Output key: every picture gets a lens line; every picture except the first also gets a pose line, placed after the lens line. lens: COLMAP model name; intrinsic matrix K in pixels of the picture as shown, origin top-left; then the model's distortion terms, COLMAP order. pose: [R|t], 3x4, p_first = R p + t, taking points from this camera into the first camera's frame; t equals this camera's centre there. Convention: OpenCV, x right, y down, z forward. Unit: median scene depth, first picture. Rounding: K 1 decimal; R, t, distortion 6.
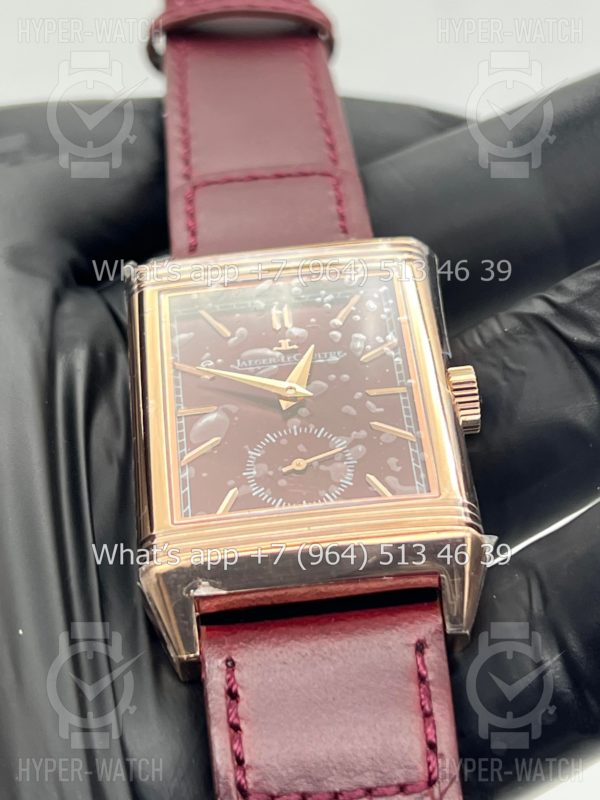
lens RADIAL K [[1939.6, 0, 300.0], [0, 1939.6, 400.0], [0, 0, 1]] dist [0.316395, 0.101421]
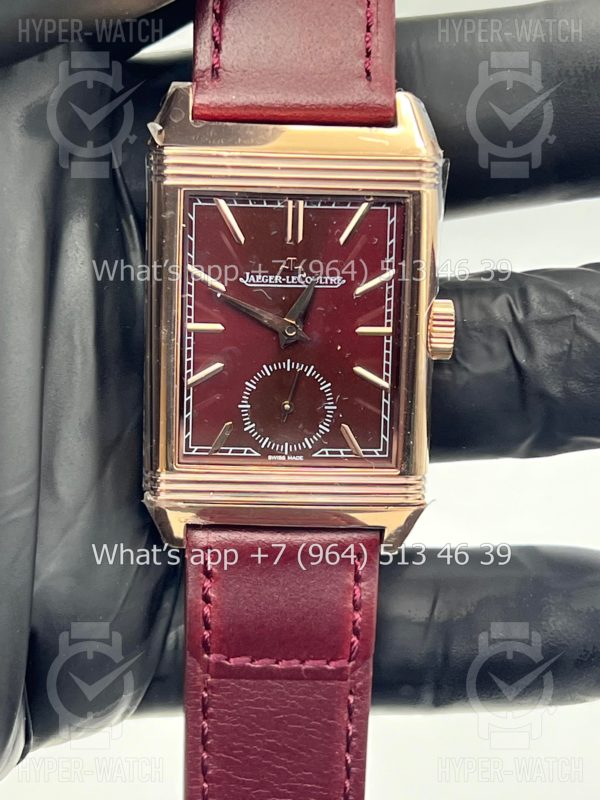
lens RADIAL K [[1939.6, 0, 300.0], [0, 1939.6, 400.0], [0, 0, 1]] dist [0.316395, 0.101421]
pose [[0.986550, 0.102322, 0.127472, -0.140238], [-0.163425, 0.633235, 0.756509, -0.842319], [-0.003313, -0.767166, 0.641440, 0.247485]]
